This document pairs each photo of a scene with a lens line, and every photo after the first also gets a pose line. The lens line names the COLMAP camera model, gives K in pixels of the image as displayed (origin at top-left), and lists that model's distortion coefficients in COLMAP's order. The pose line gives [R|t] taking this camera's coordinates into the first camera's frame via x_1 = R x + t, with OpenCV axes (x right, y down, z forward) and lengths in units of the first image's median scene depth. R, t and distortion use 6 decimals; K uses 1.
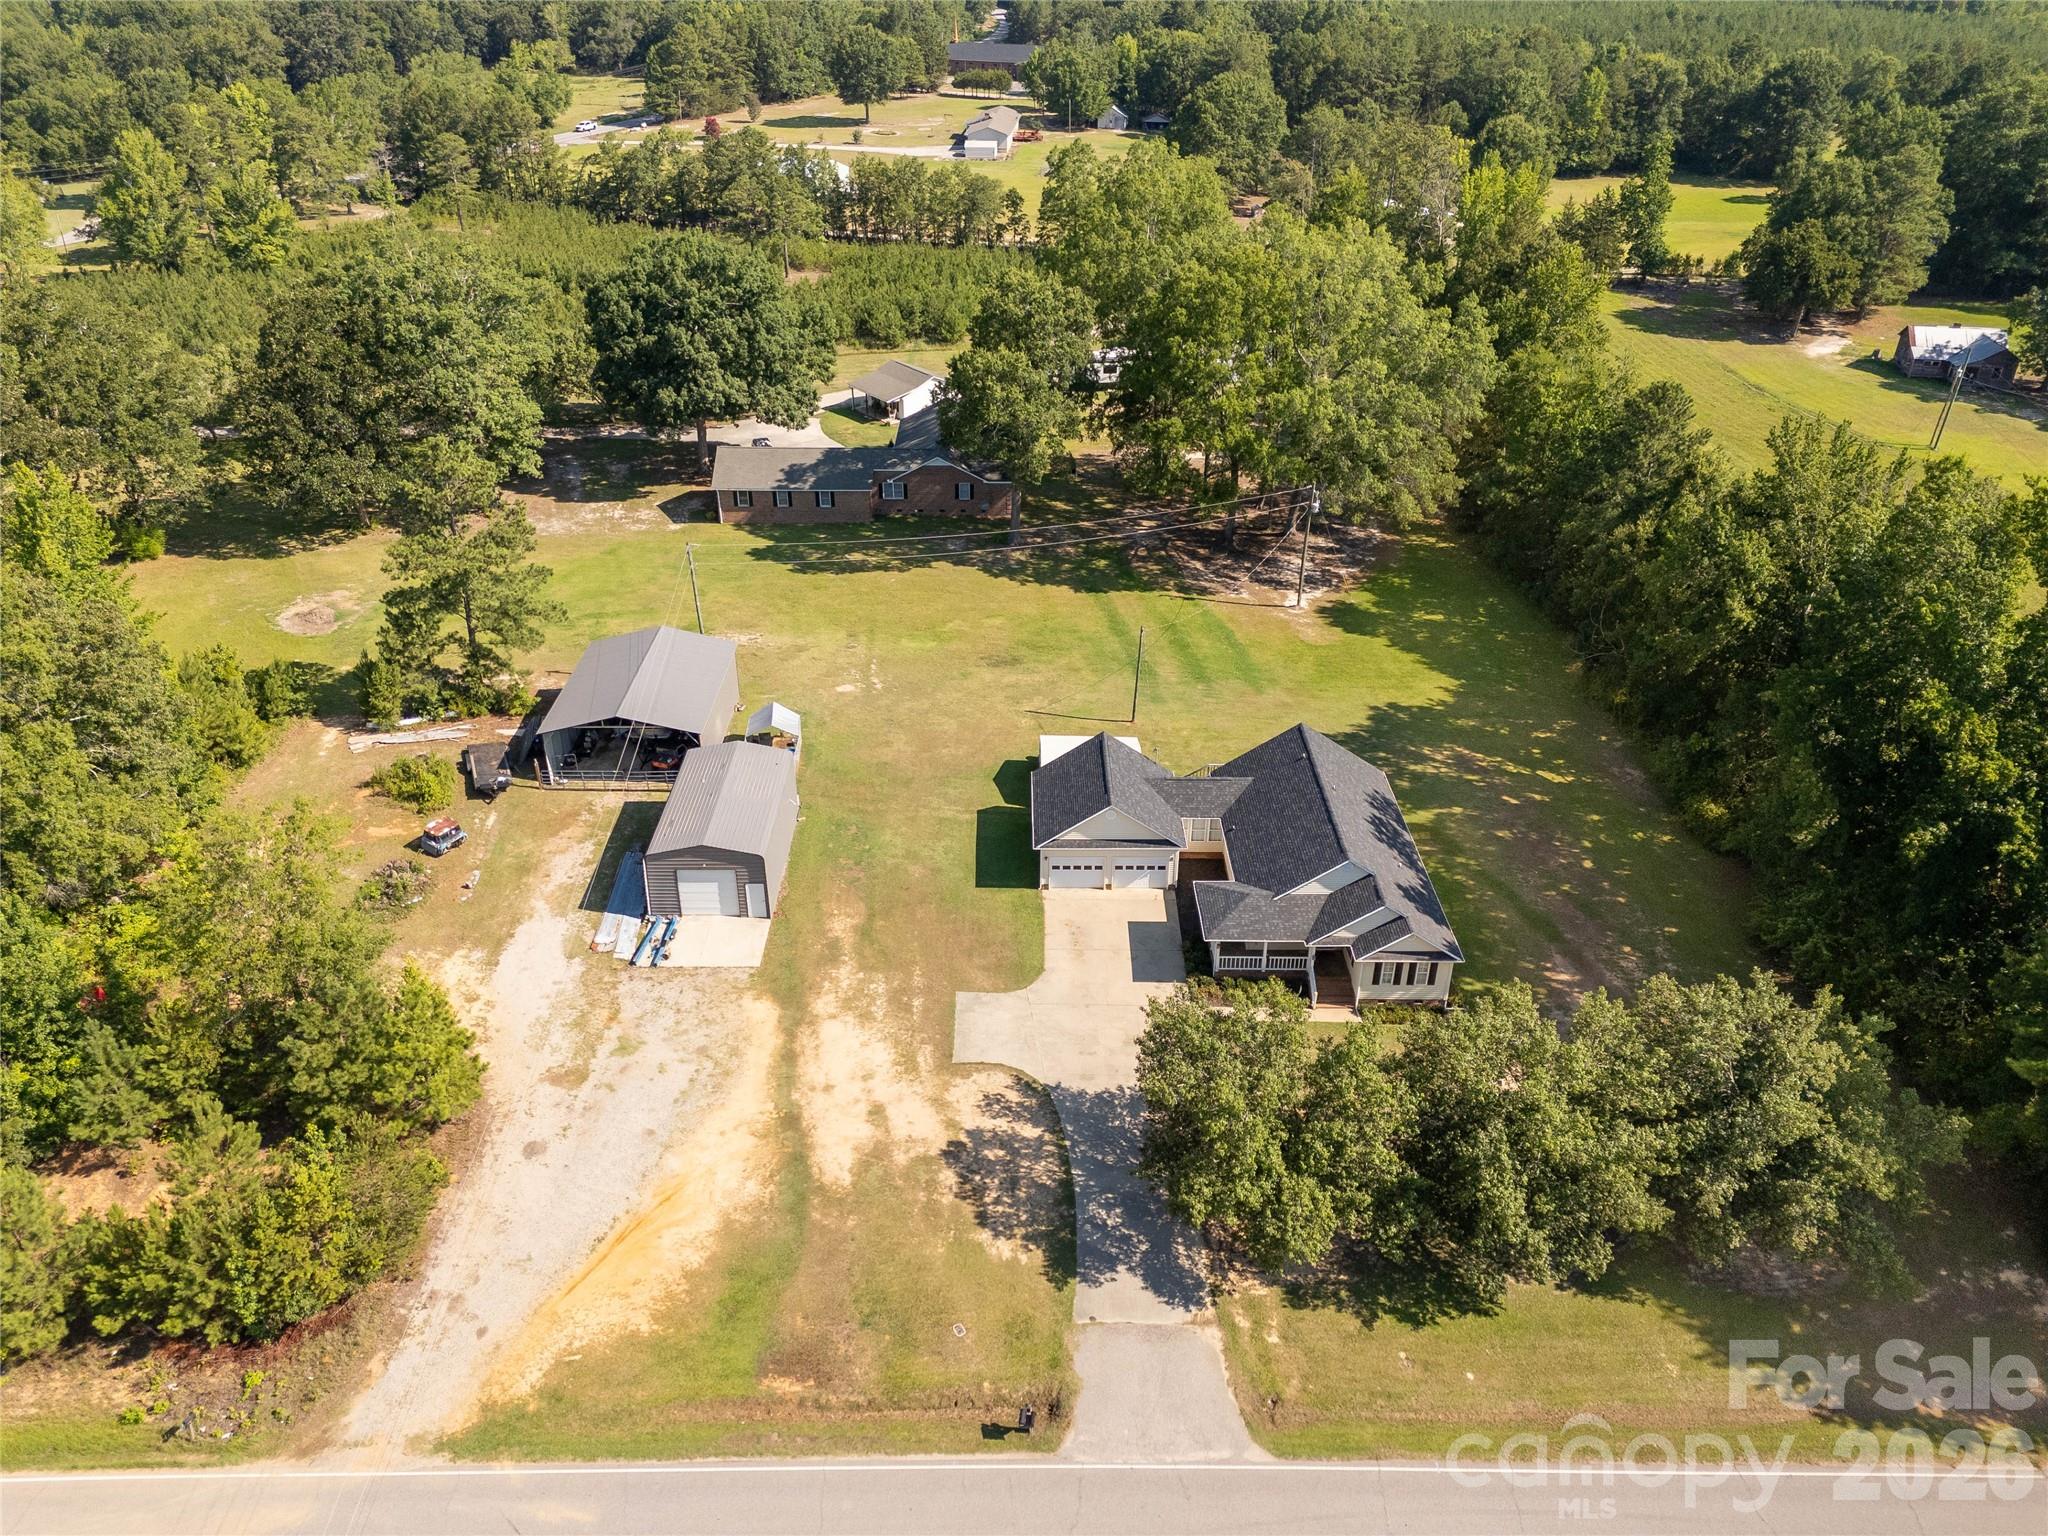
lens RADIAL K [[1512.8, 0, 1018.4], [0, 1512.8, 739.0], [0, 0, 1]] dist [0.081233, -0.083075]
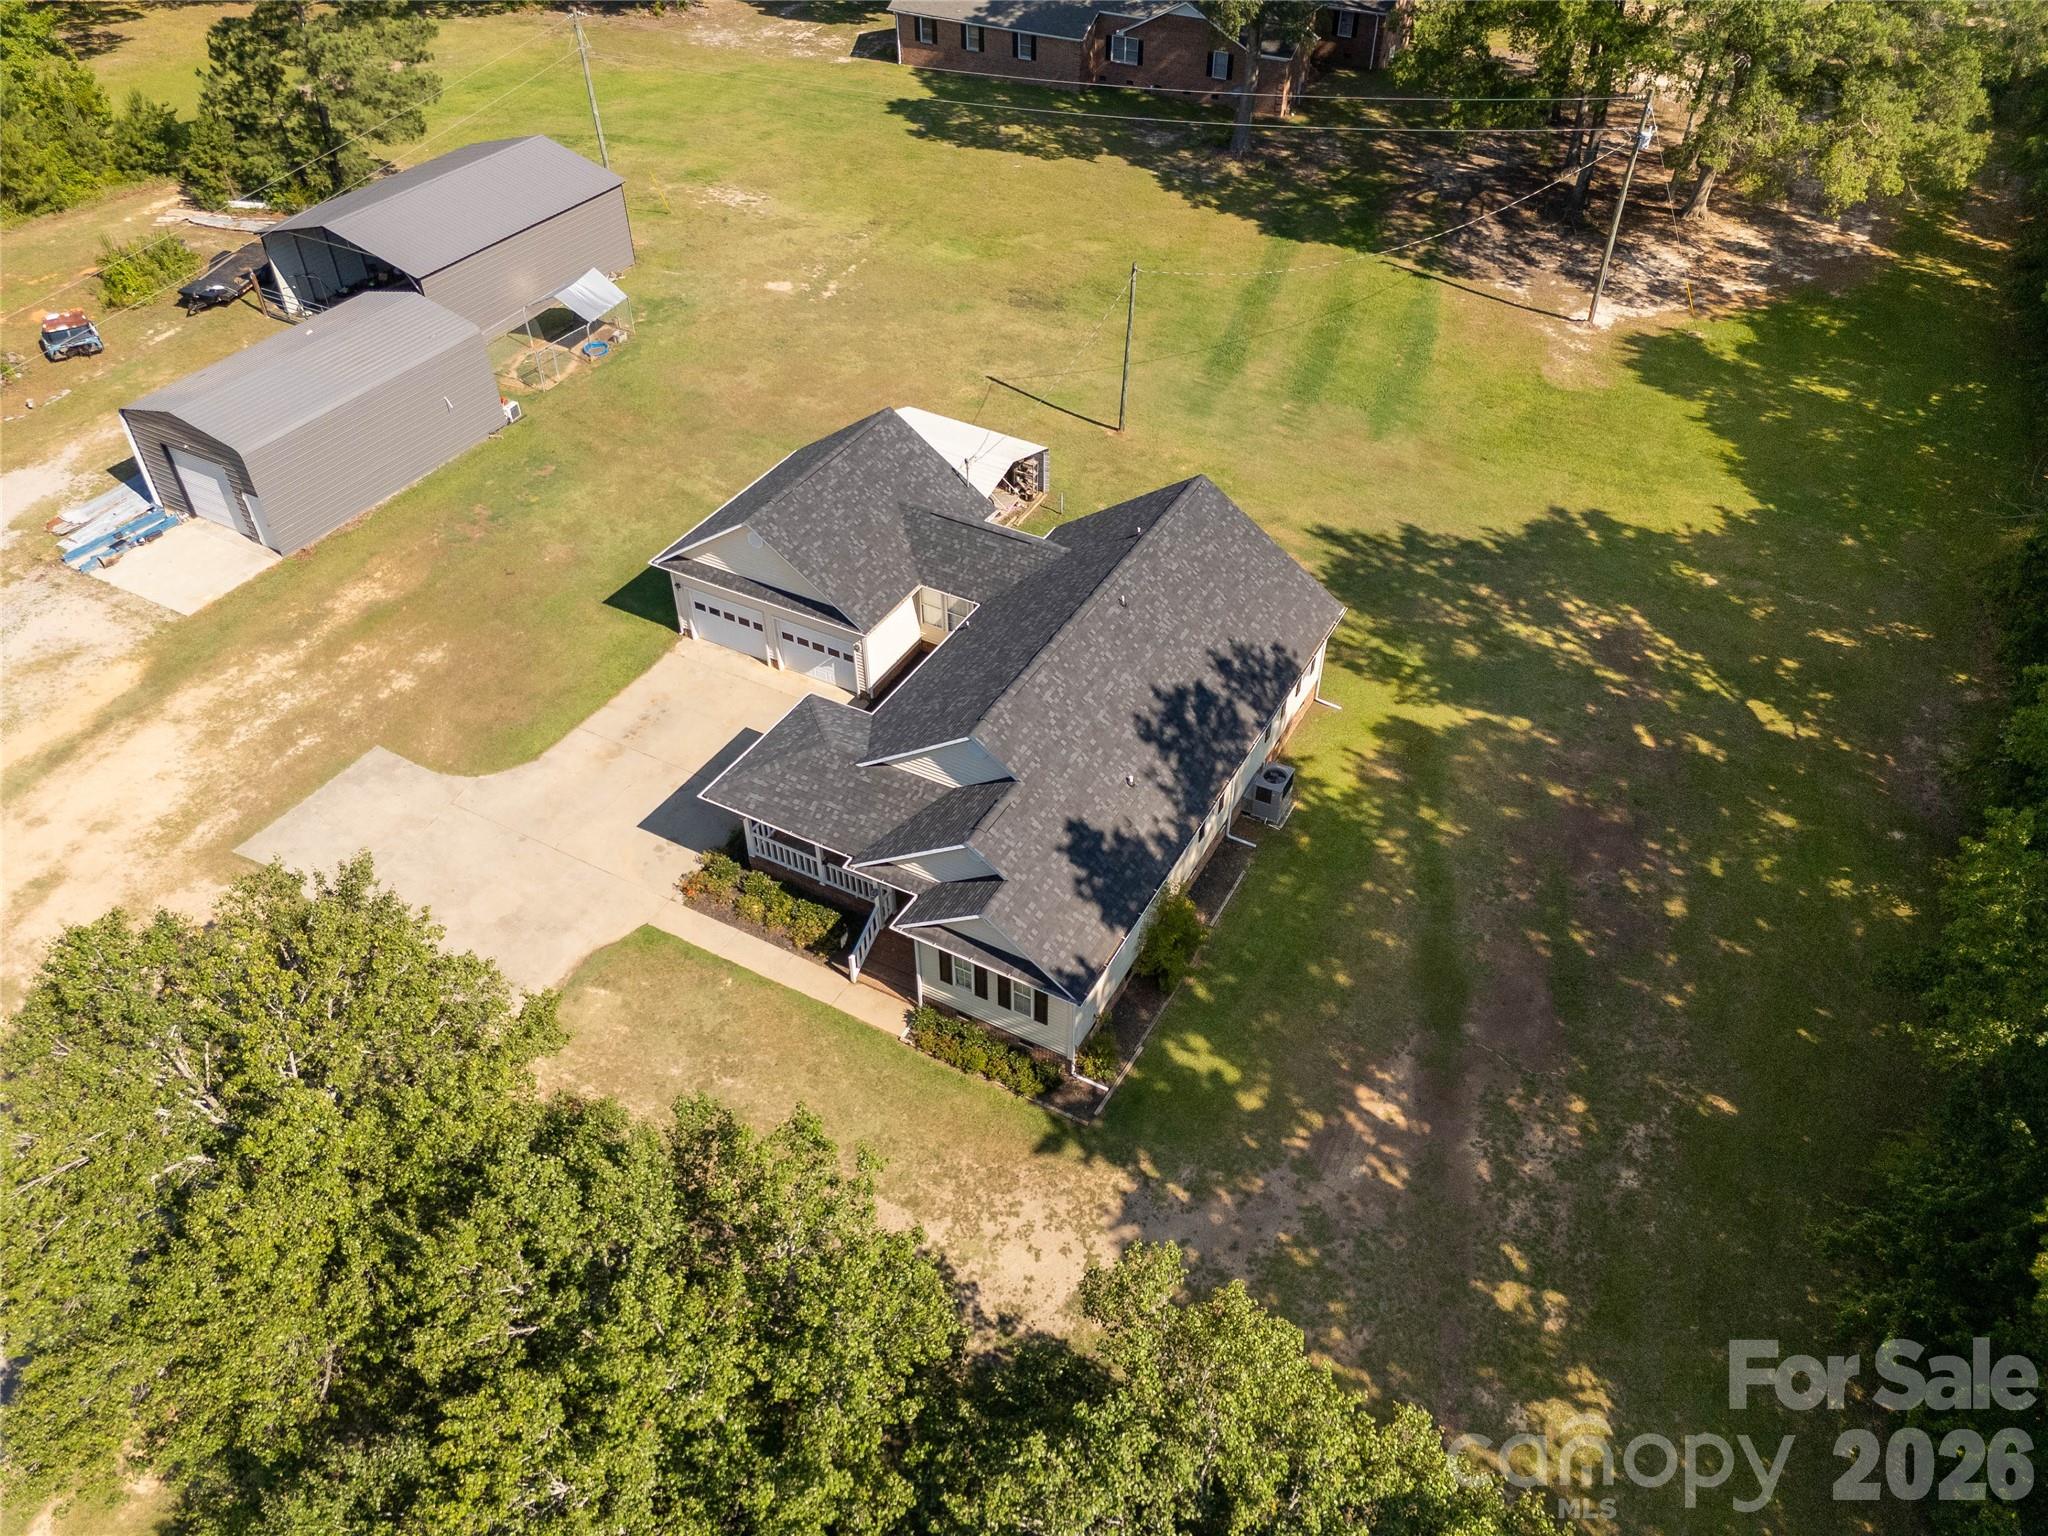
lens RADIAL K [[1551.4, 0, 1011.3], [0, 1551.4, 722.0], [0, 0, 1]] dist [0.063888, -0.067450]
pose [[0.874108, 0.302385, -0.380130, 0.278846], [-0.230249, 0.947028, 0.223883, -0.026937], [0.427692, -0.108173, 0.897429, 0.369134]]
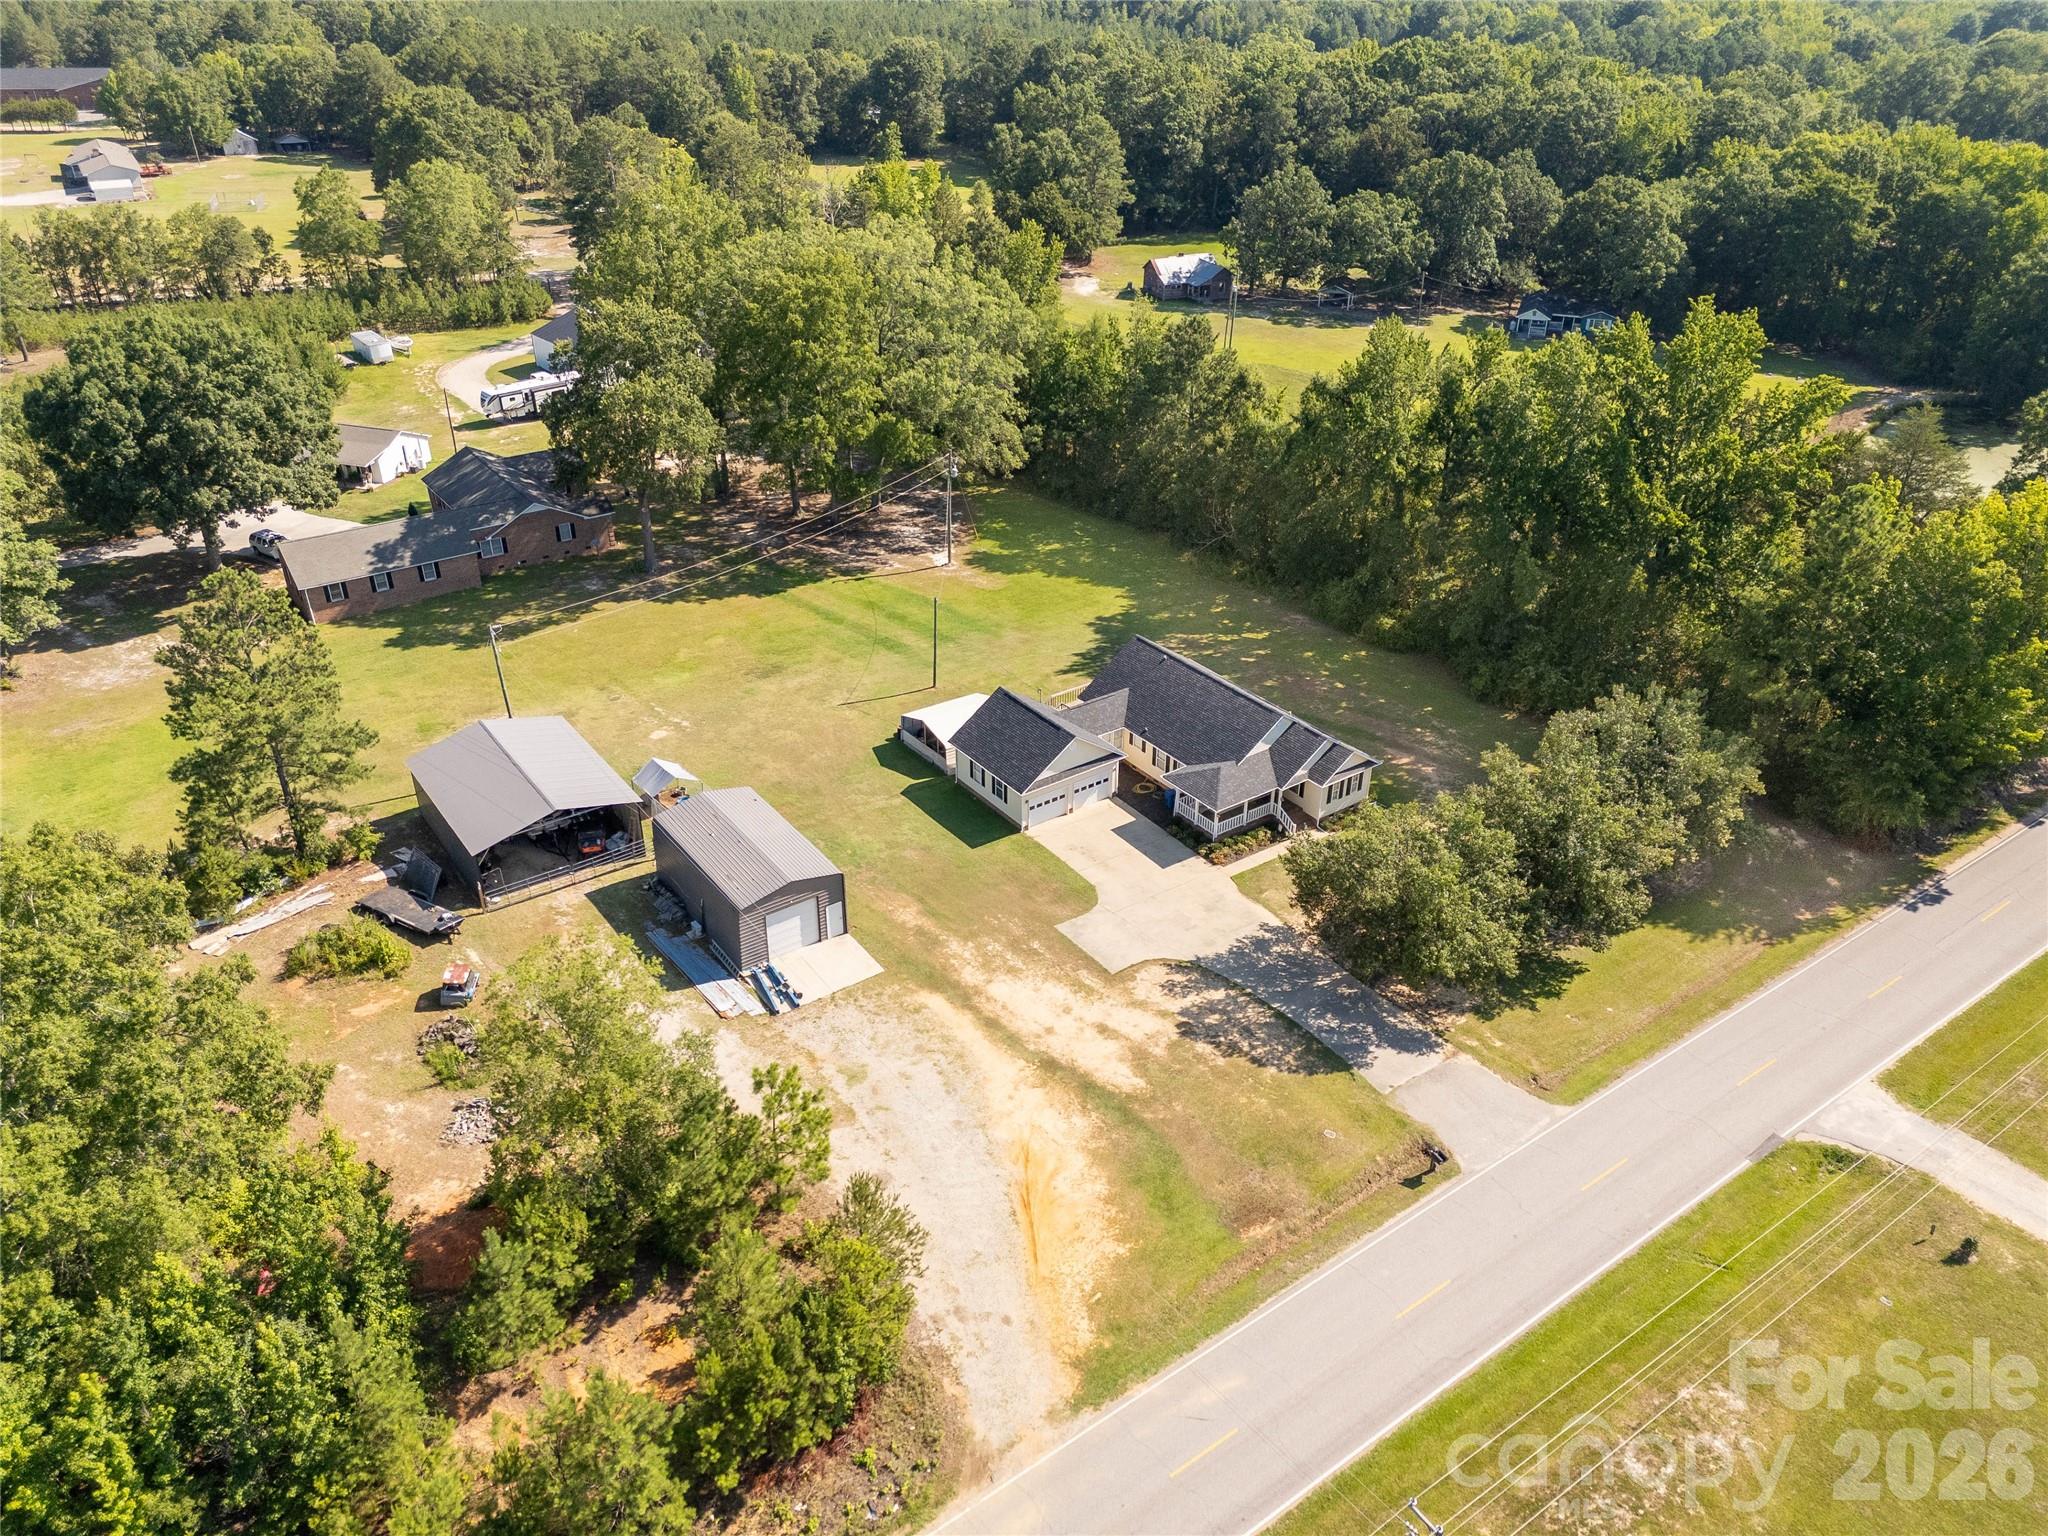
lens RADIAL K [[1512.8, 0, 1018.4], [0, 1512.8, 739.0], [0, 0, 1]] dist [0.081233, -0.083075]
pose [[0.816118, -0.282048, 0.504381, -0.393357], [0.280505, 0.956432, 0.080960, -0.042005], [-0.505241, 0.075408, 0.859678, 0.030204]]
